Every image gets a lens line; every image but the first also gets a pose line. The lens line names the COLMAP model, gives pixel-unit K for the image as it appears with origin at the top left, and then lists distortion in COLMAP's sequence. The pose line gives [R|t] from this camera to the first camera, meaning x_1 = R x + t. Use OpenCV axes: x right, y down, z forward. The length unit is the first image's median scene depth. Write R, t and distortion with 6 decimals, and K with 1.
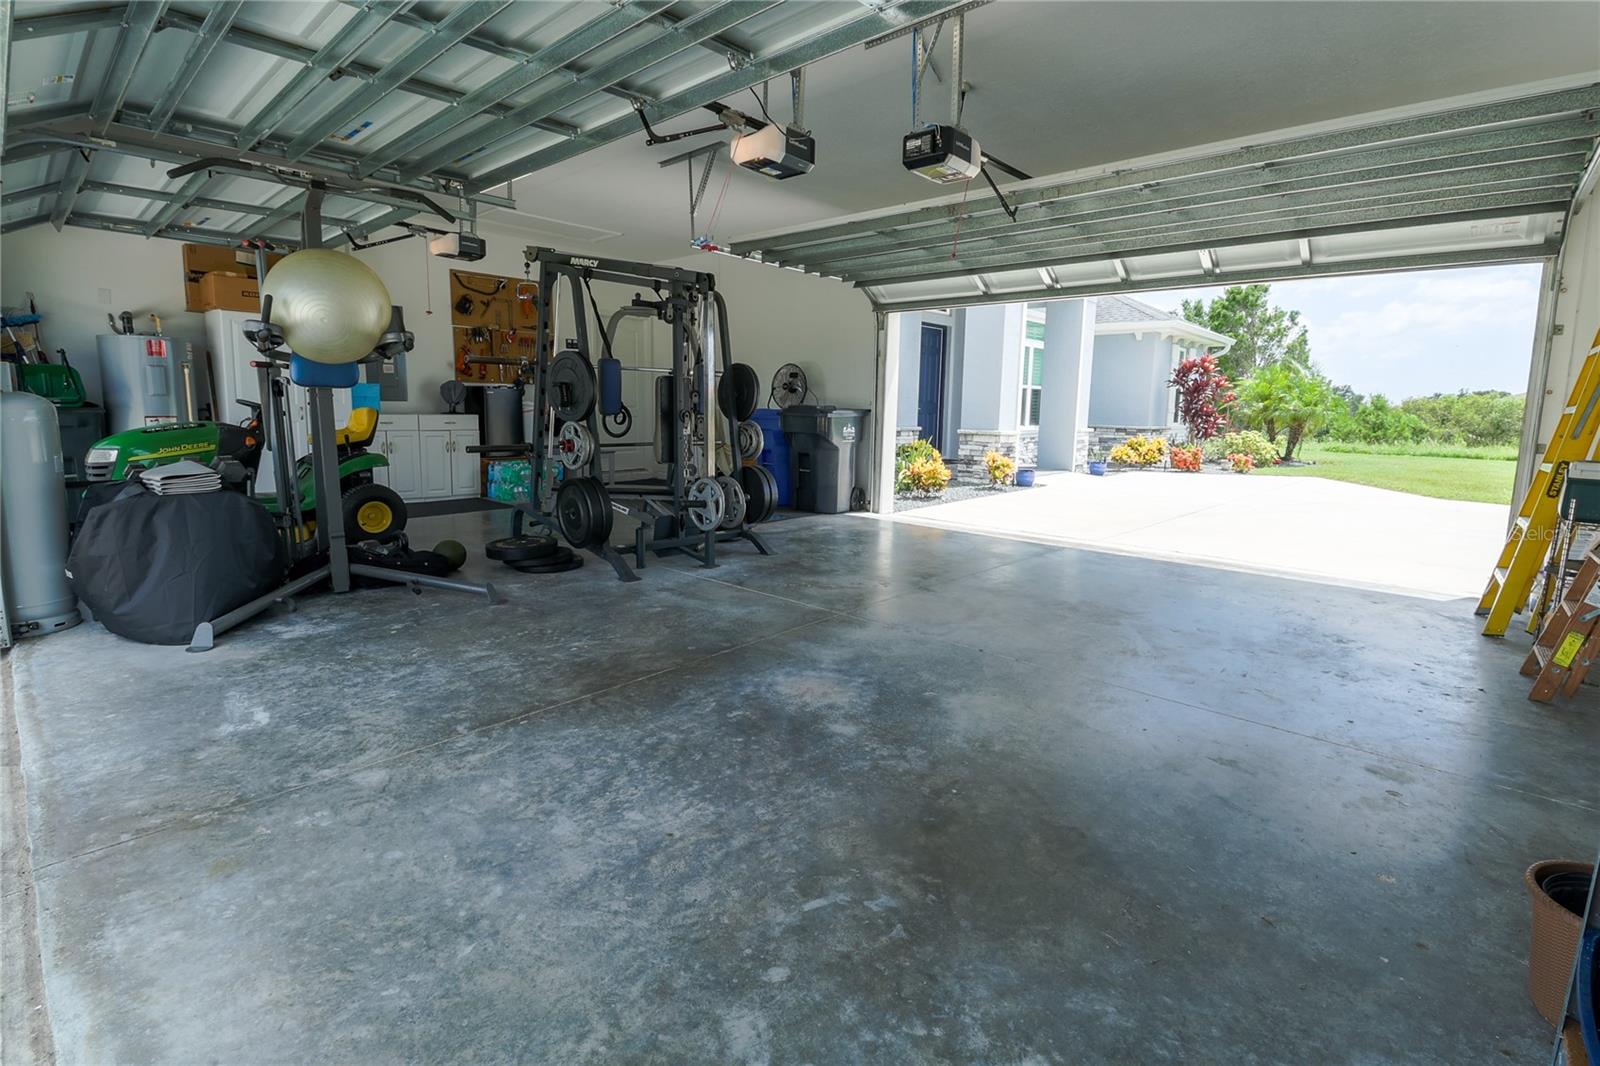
lens RADIAL K [[730.2, 0, 803.9], [0, 730.2, 509.4], [0, 0, 1]] dist [0.000280, -0.000066]
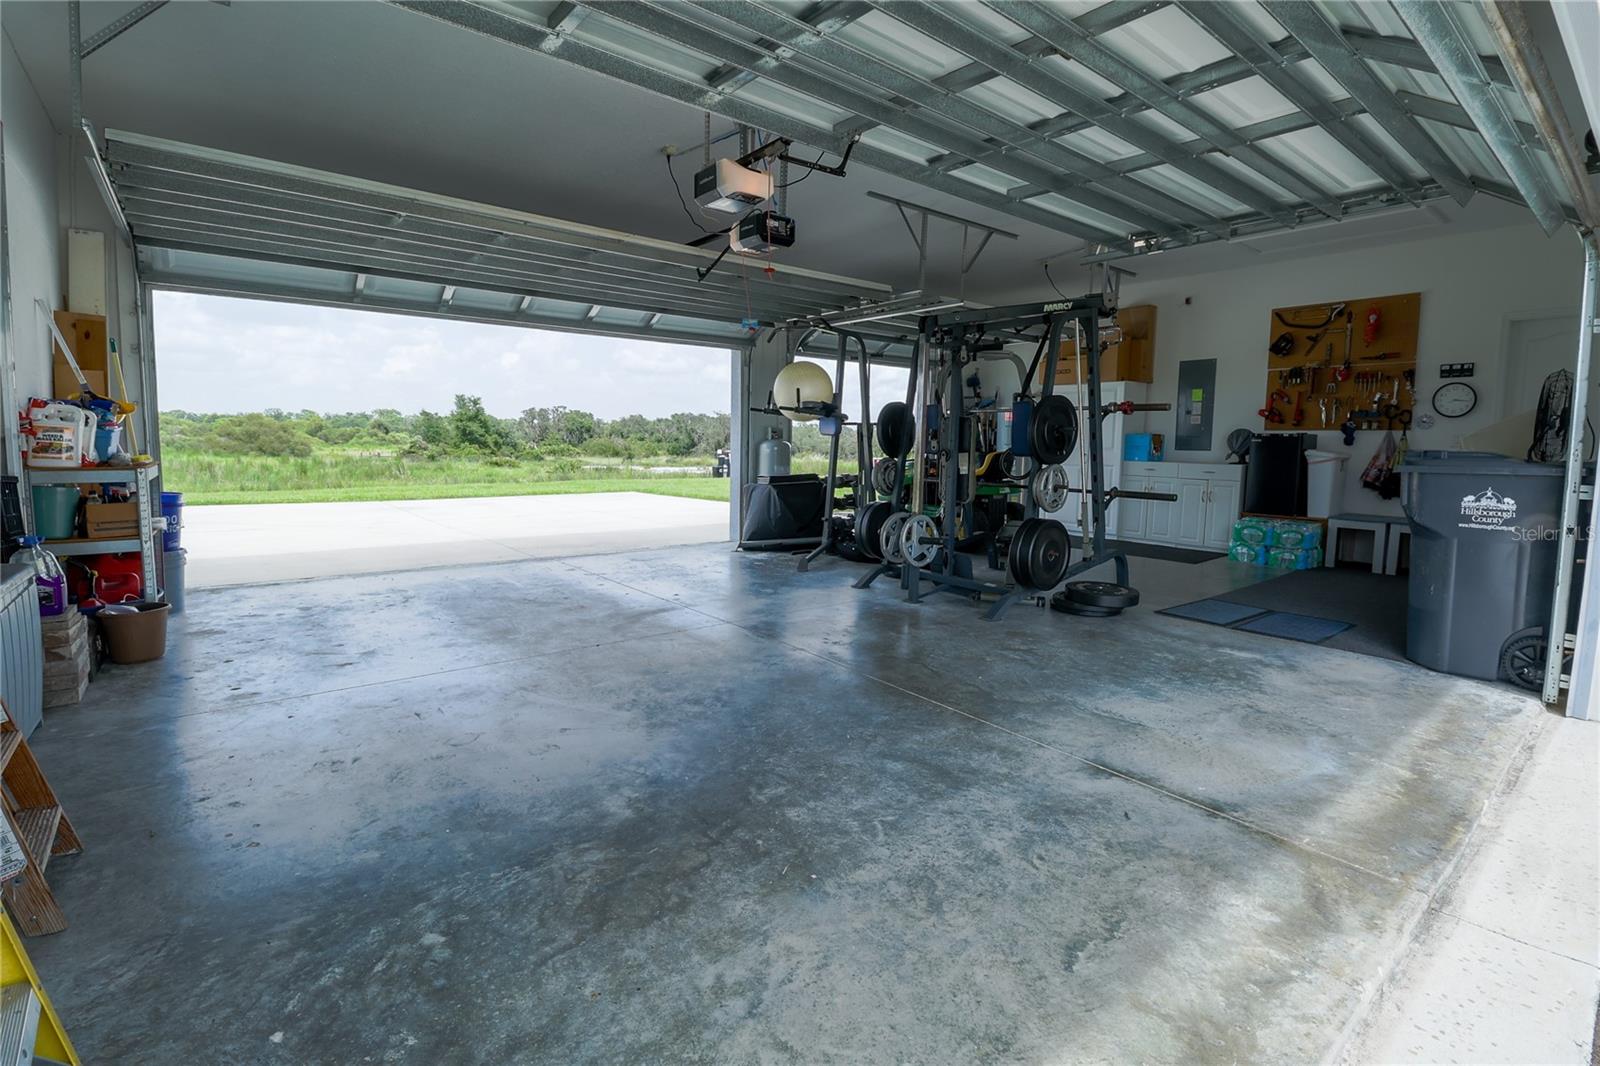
lens RADIAL K [[730.2, 0, 803.9], [0, 730.2, 509.4], [0, 0, 1]] dist [0.000280, -0.000066]
pose [[-0.156129, 0.074314, -0.984937, 0.893960], [-0.162616, 0.981625, 0.099841, -0.124804], [0.974258, 0.175755, -0.141176, 0.985312]]
